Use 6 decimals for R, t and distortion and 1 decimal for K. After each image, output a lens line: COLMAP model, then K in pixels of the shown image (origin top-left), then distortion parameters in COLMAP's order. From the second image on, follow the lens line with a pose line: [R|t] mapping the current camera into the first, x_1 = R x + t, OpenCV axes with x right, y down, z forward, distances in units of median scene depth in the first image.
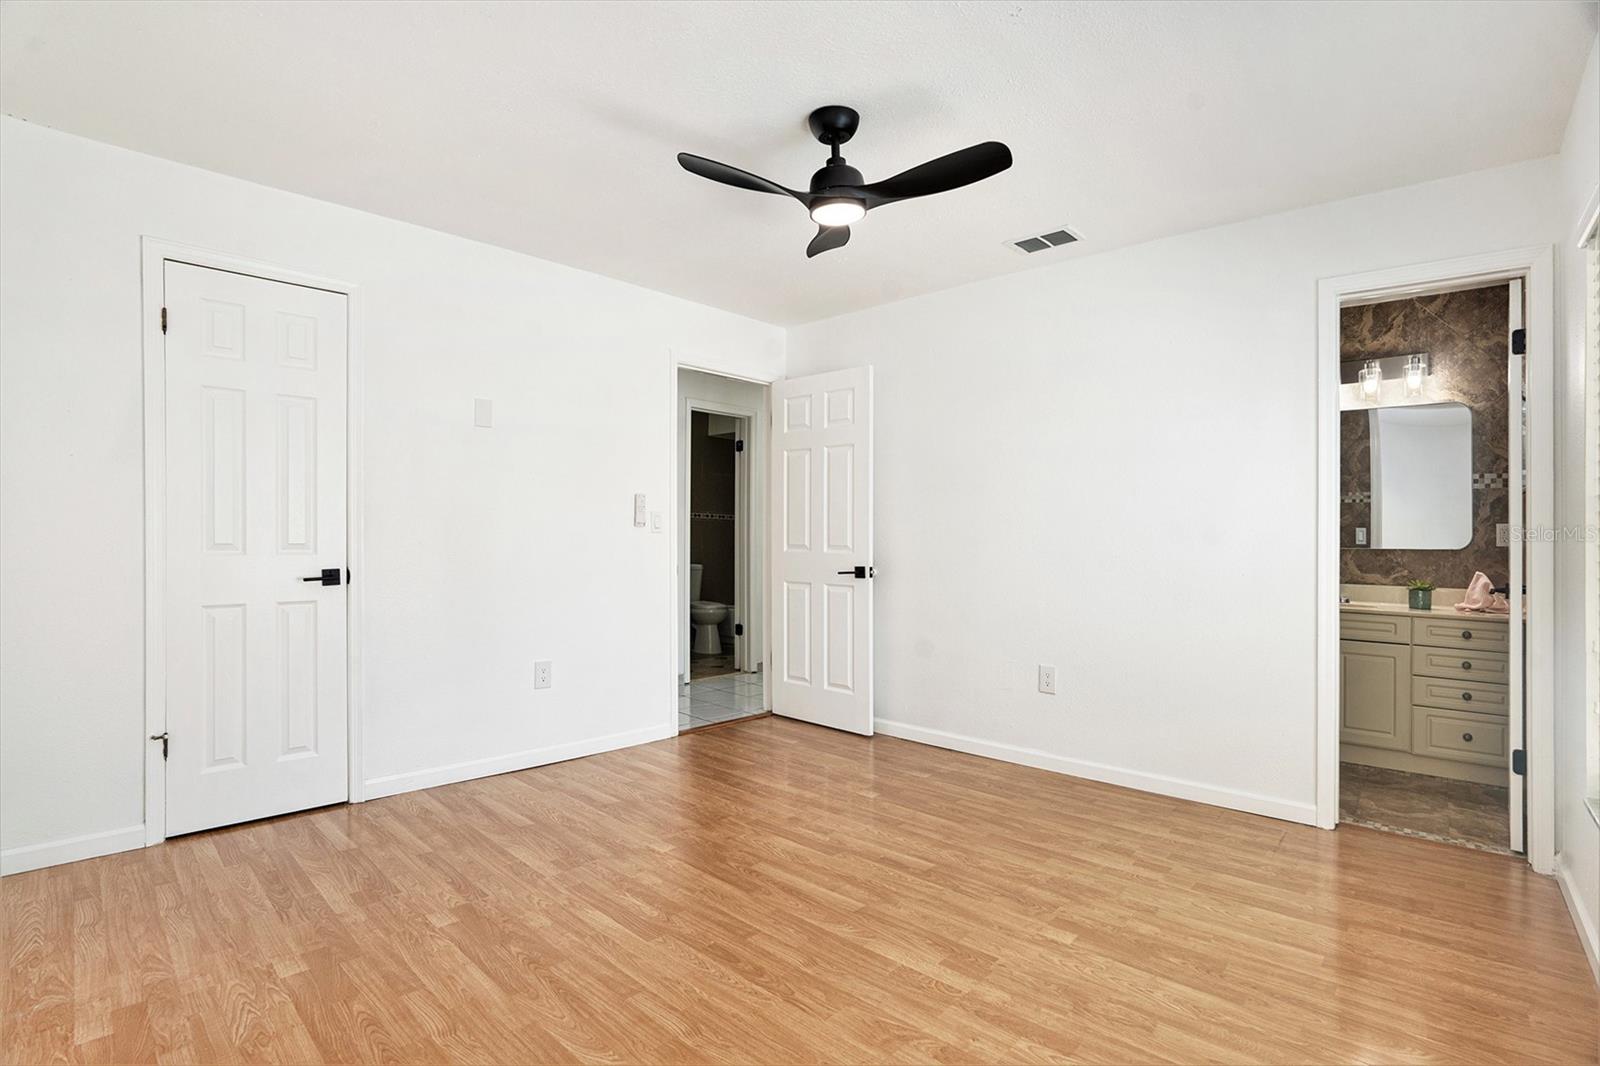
lens RADIAL K [[771.5, 0, 800.0], [0, 771.5, 533.0], [0, 0, 1]] dist [-0.071842, 0.008264]
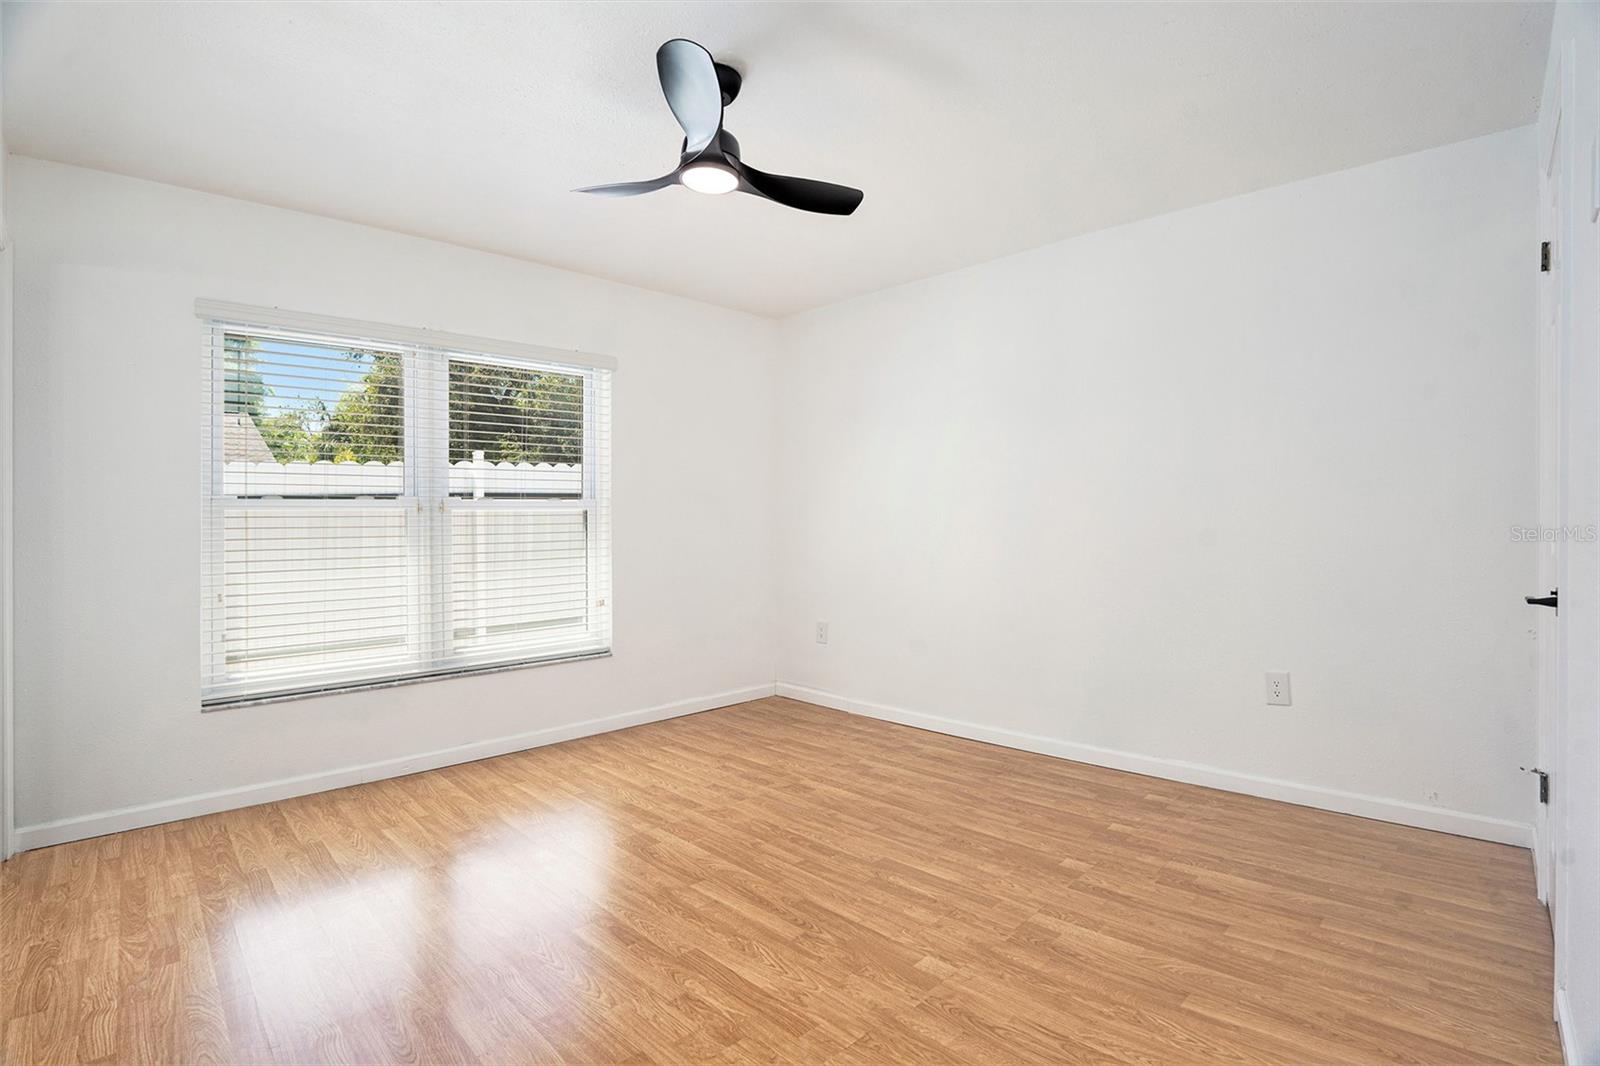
lens RADIAL K [[771.5, 0, 800.0], [0, 771.5, 533.0], [0, 0, 1]] dist [-0.071842, 0.008264]
pose [[-0.999020, -0.000409, 0.044258, -0.109774], [-0.001781, 0.999519, -0.030975, 0.050838], [-0.044224, -0.031024, -0.998540, 2.088507]]
